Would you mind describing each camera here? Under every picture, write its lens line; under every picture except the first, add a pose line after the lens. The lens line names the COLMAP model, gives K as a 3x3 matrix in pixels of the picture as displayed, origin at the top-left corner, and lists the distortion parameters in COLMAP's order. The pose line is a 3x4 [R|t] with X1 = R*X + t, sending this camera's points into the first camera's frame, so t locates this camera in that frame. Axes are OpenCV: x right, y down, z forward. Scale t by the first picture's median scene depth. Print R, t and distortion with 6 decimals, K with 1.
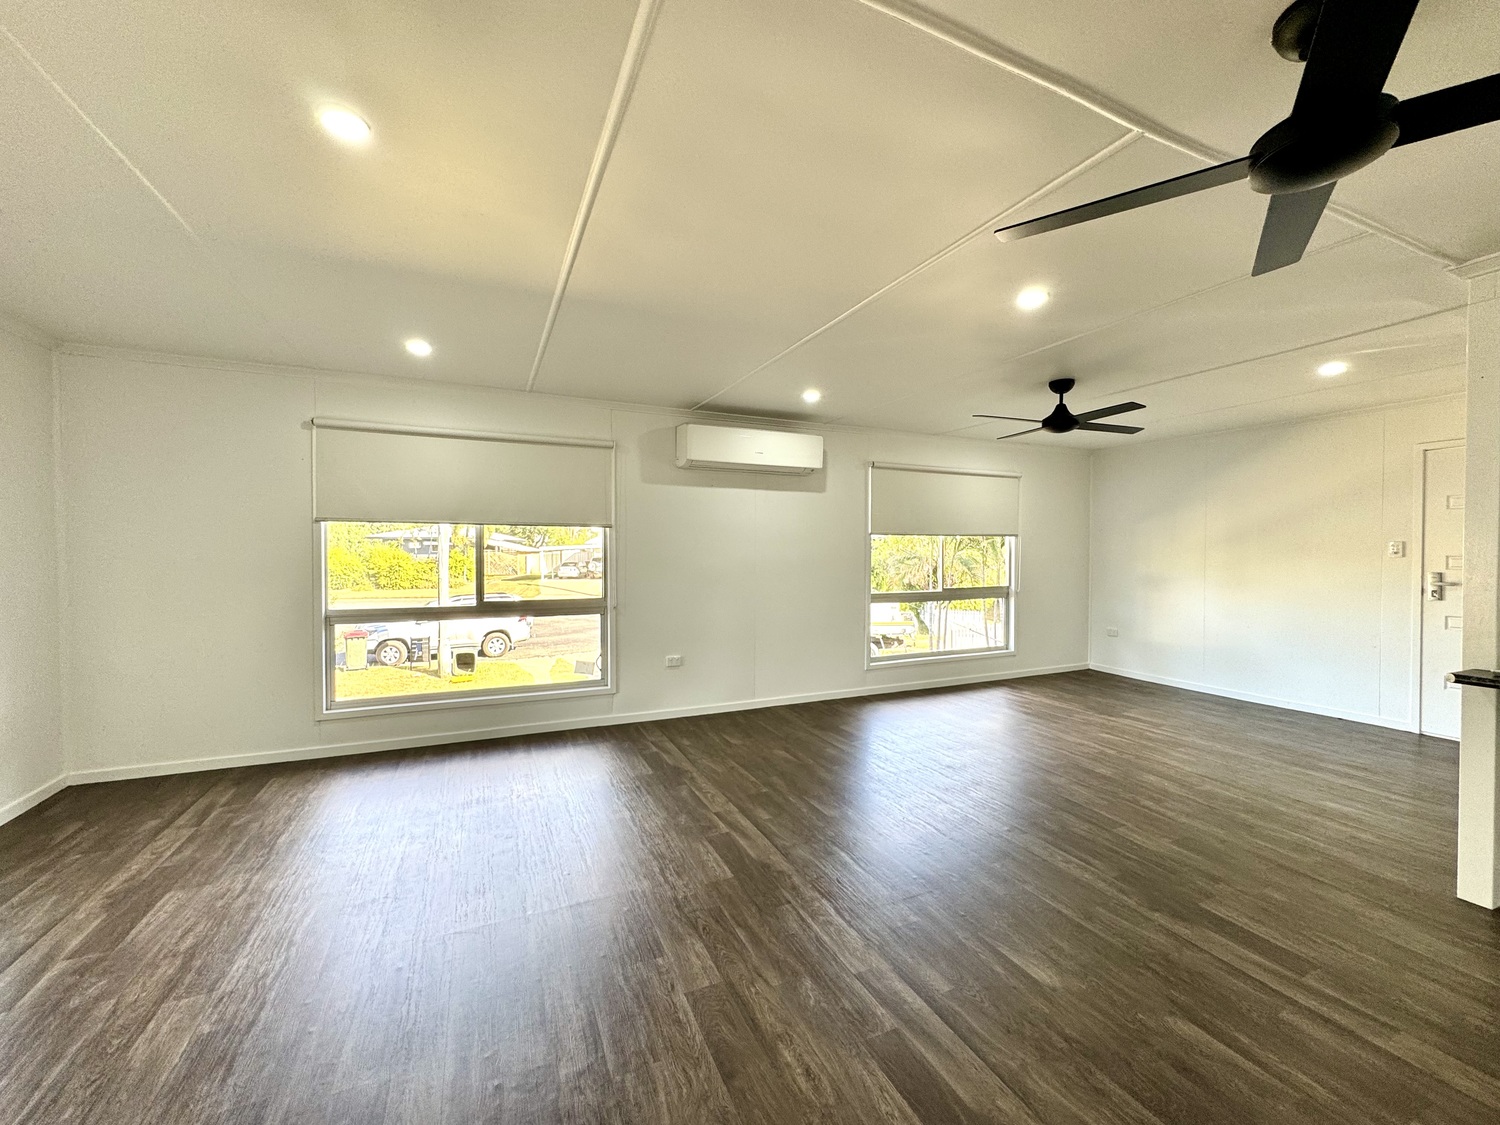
lens RADIAL K [[597.7, 0, 750.2], [0, 597.7, 559.7], [0, 0, 1]] dist [-0.002319, 0.000353]
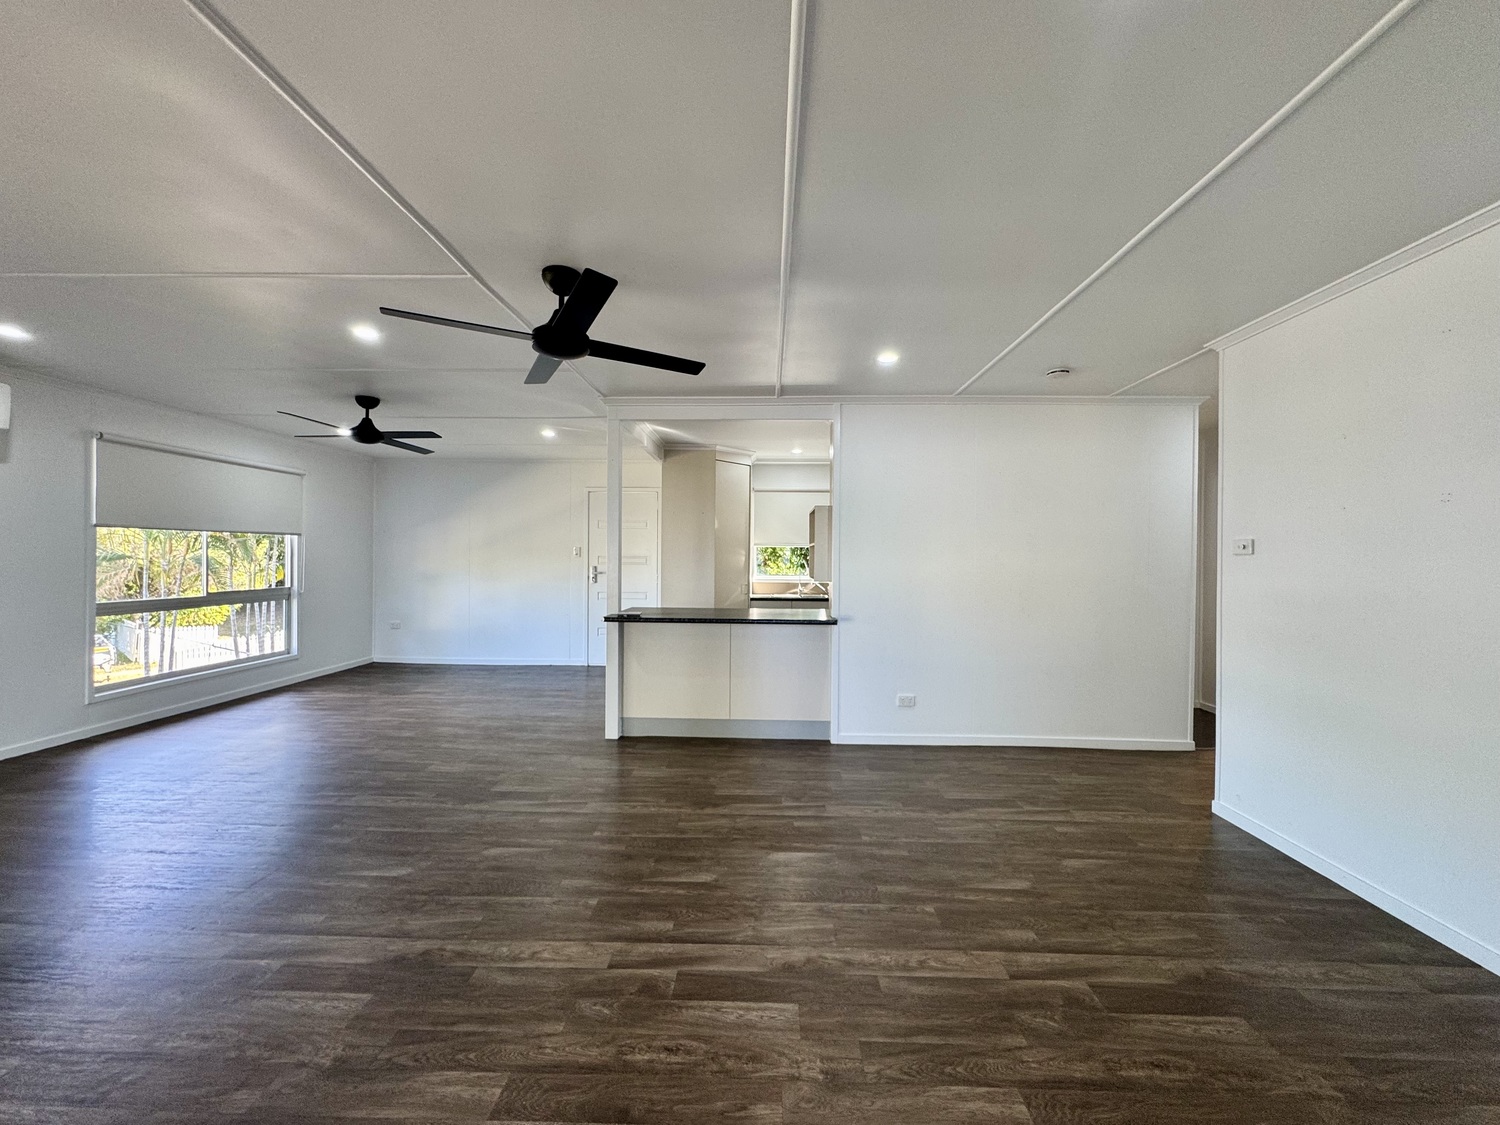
lens RADIAL K [[597.7, 0, 750.2], [0, 597.7, 559.7], [0, 0, 1]] dist [-0.002319, 0.000353]
pose [[0.438400, -0.001902, 0.898778, -0.152119], [0.006610, 0.999978, -0.001108, 0.009174], [-0.898756, 0.006427, 0.438402, -0.117911]]
